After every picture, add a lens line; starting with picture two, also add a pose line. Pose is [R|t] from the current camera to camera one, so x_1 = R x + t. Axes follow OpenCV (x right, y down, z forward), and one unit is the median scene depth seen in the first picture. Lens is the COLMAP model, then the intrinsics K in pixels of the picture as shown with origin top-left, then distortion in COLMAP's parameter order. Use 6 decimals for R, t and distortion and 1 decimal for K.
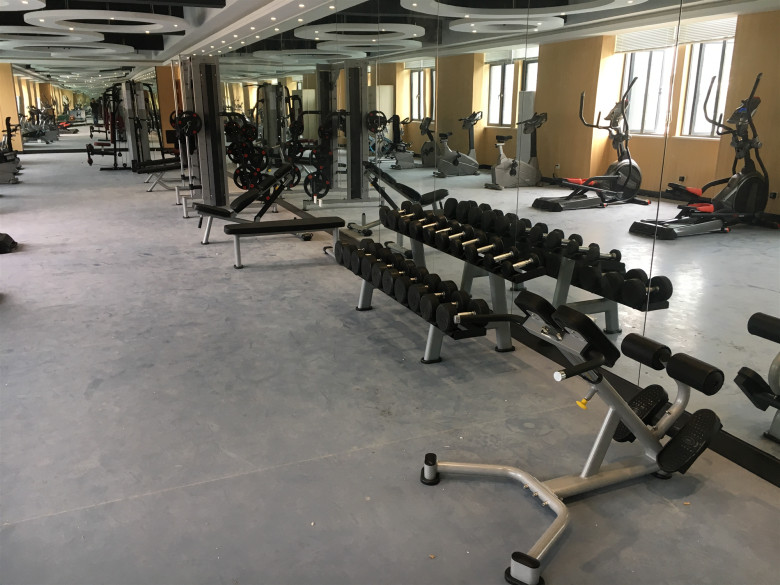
lens RADIAL K [[657.1, 0, 385.0], [0, 657.1, 293.5], [0, 0, 1]] dist [0.048871, -0.063586]
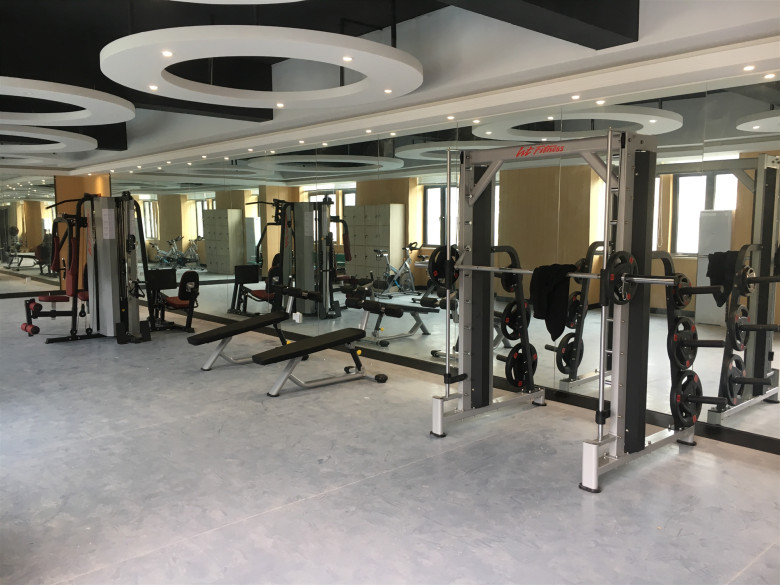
lens RADIAL K [[657.1, 0, 393.0], [0, 657.1, 292.1], [0, 0, 1]] dist [0.048871, -0.063586]
pose [[0.952566, -0.033879, 0.302441, -0.229806], [0.089468, 0.981045, -0.171890, -0.077014], [-0.290885, 0.190795, 0.937541, 0.281569]]
